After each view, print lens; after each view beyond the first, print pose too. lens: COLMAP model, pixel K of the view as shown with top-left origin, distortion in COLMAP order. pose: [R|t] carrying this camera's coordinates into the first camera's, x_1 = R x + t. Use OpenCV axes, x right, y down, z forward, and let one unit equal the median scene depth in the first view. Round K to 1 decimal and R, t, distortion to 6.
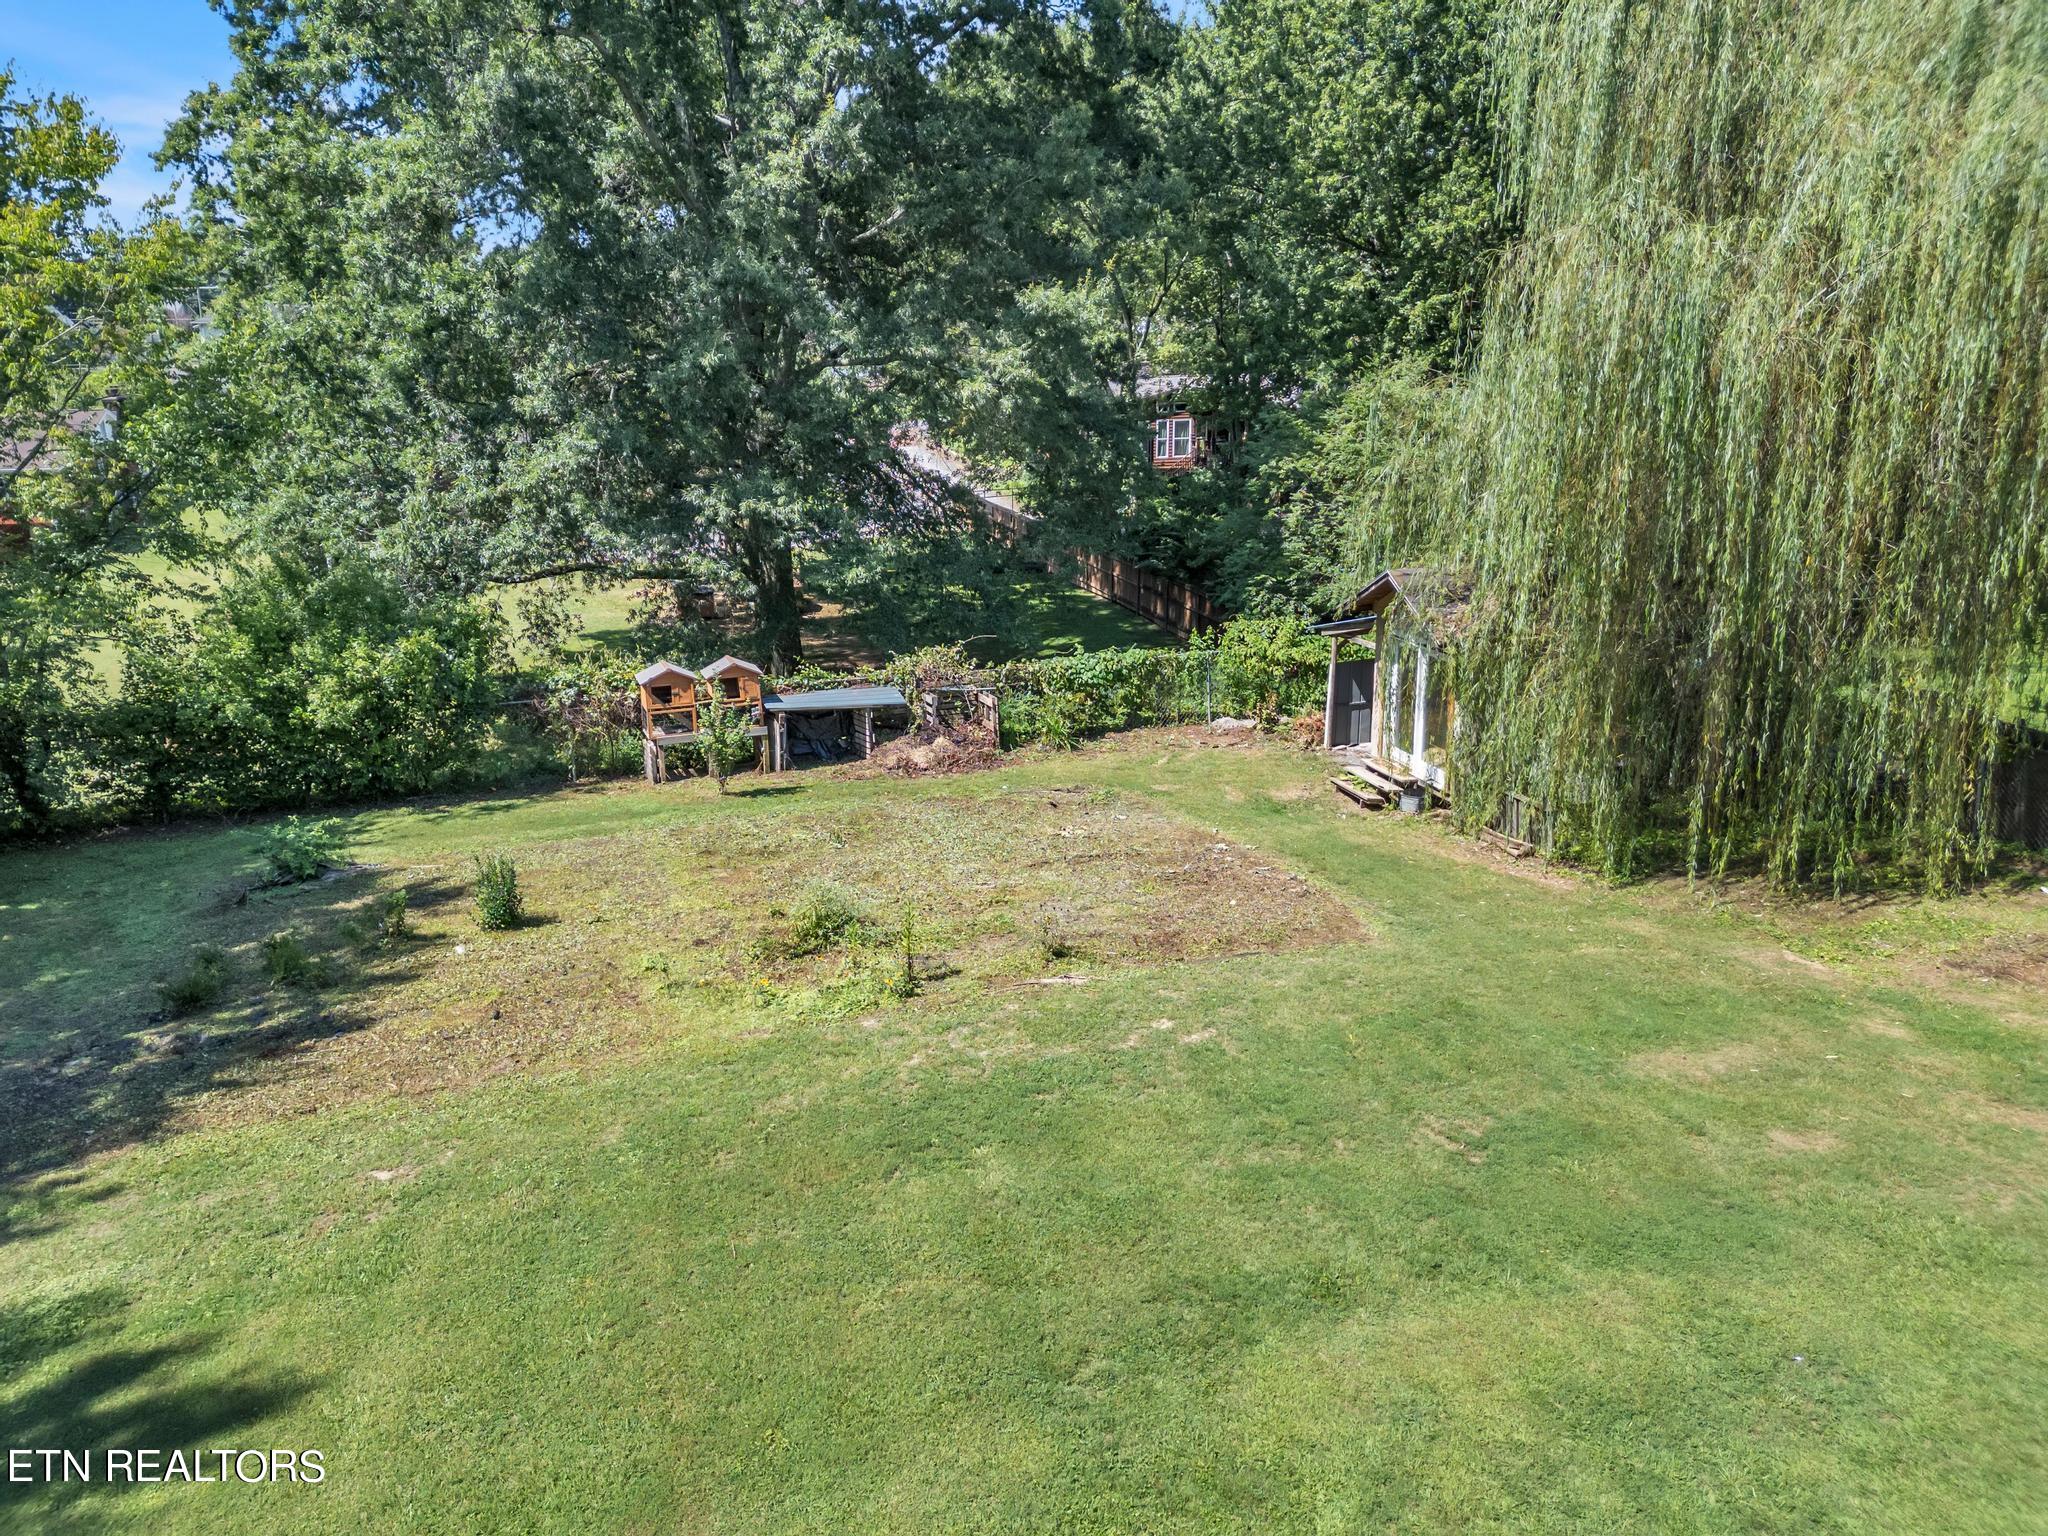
lens RADIAL K [[1434.0, 0, 1036.7], [0, 1434.0, 759.6], [0, 0, 1]] dist [0.019313, -0.015008]
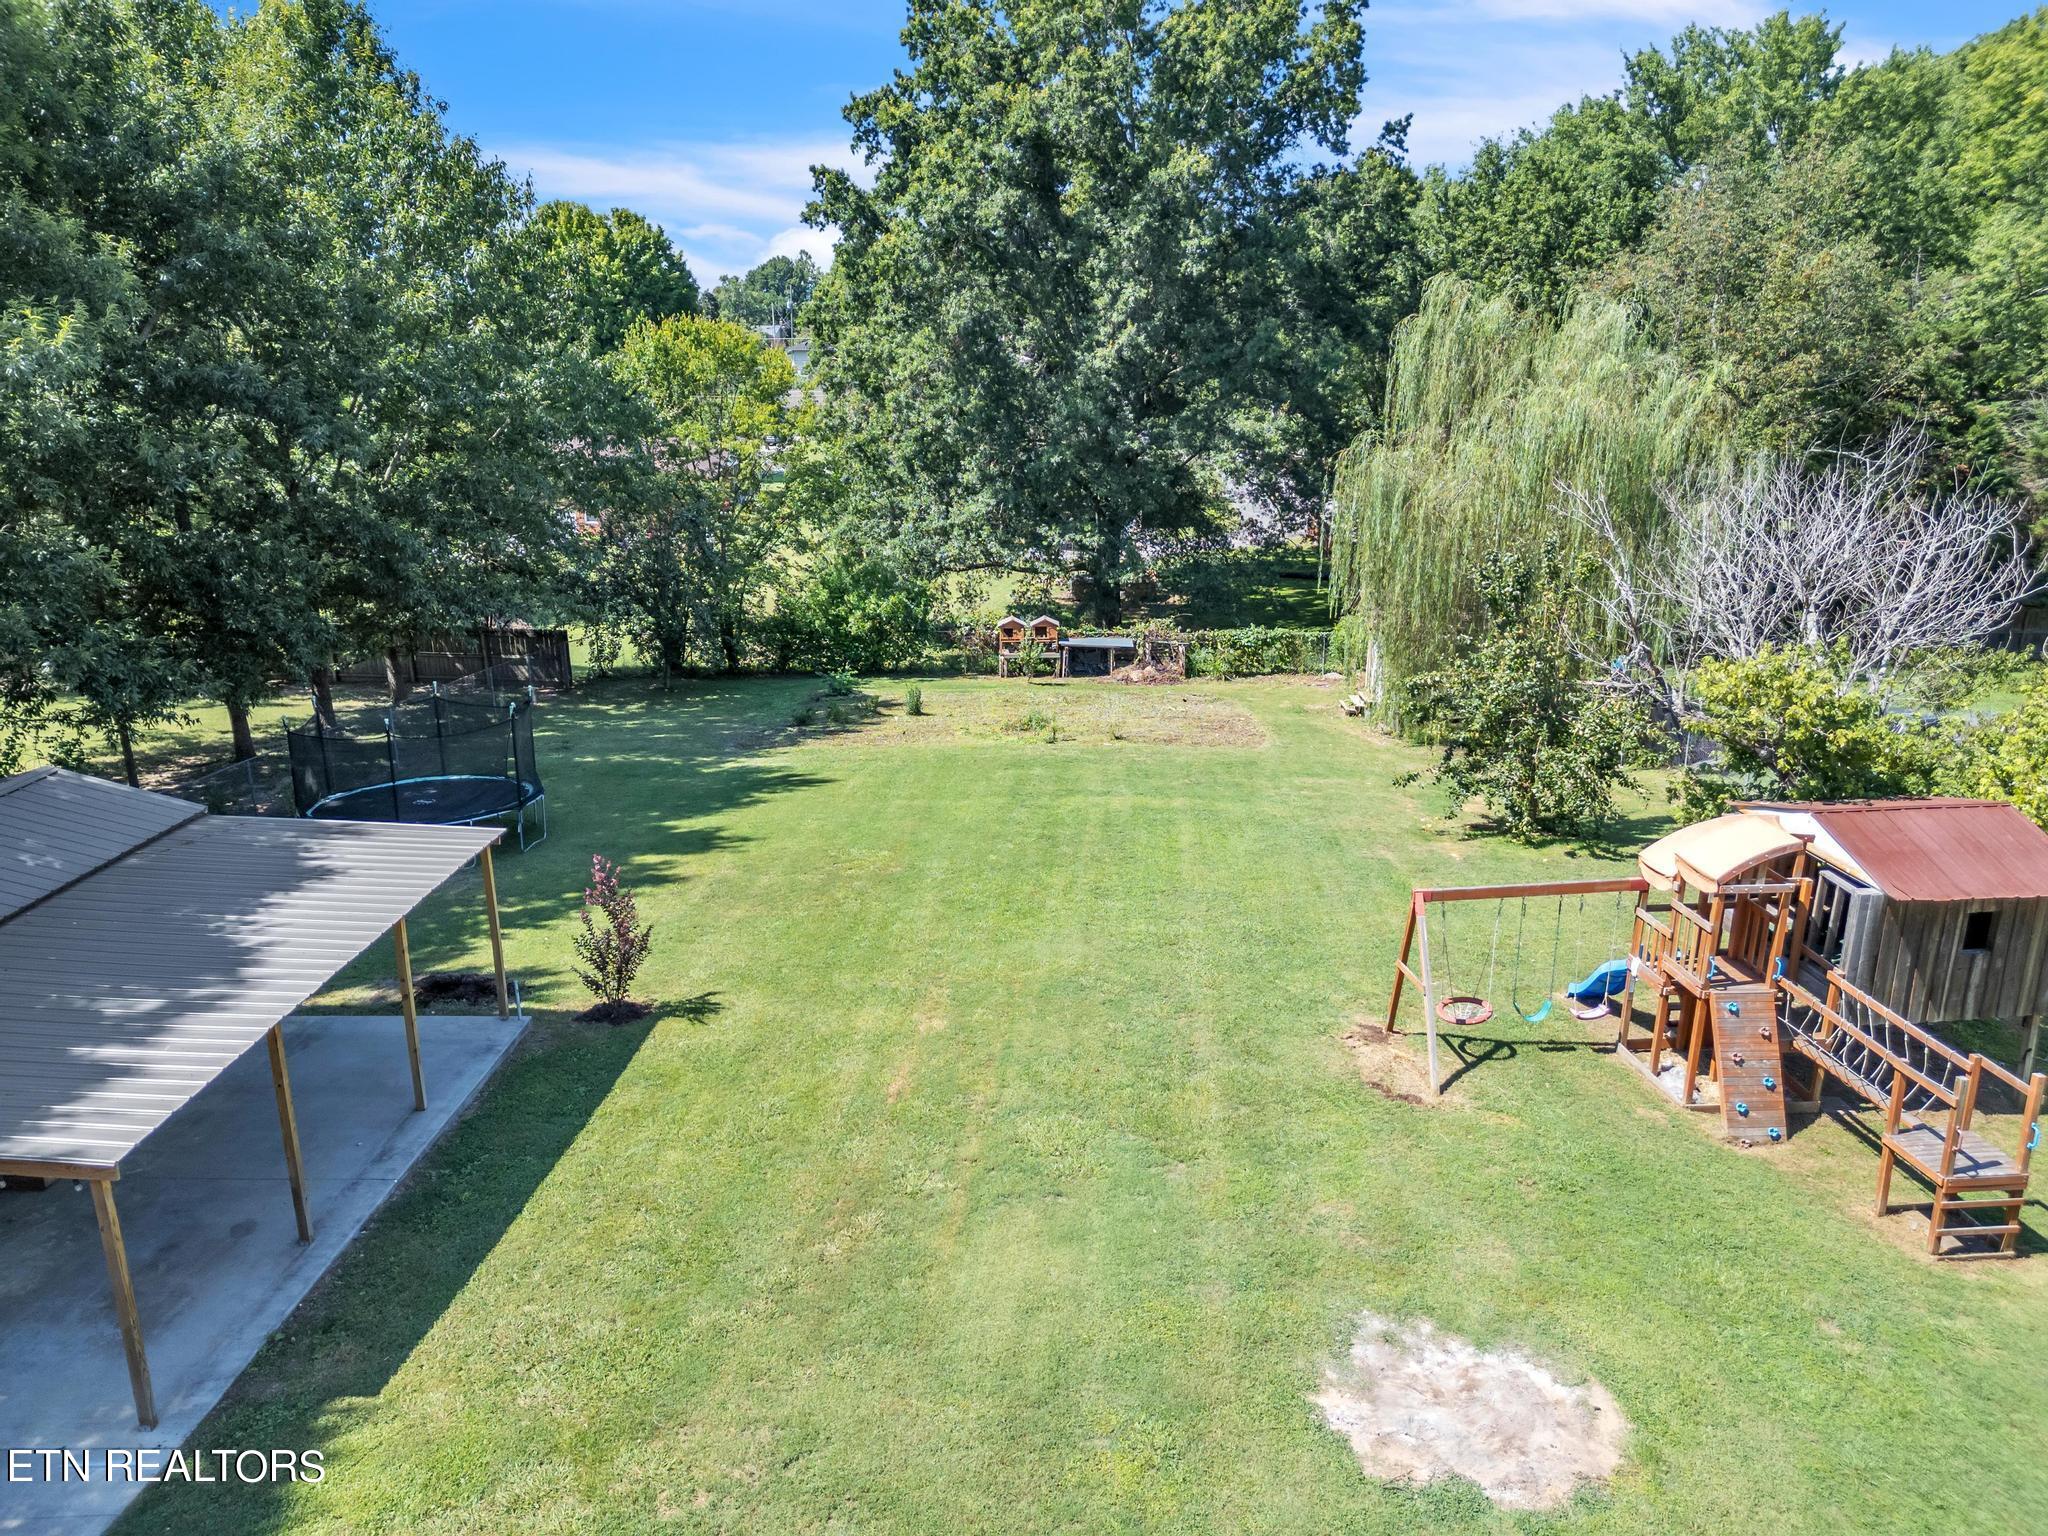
lens RADIAL K [[1434.0, 0, 1018.2], [0, 1434.0, 771.4], [0, 0, 1]] dist [0.019313, -0.015008]
pose [[0.938894, 0.099582, -0.329487, 0.387445], [-0.096346, 0.995004, 0.026181, 0.085073], [0.330448, 0.007163, 0.943797, -0.790187]]
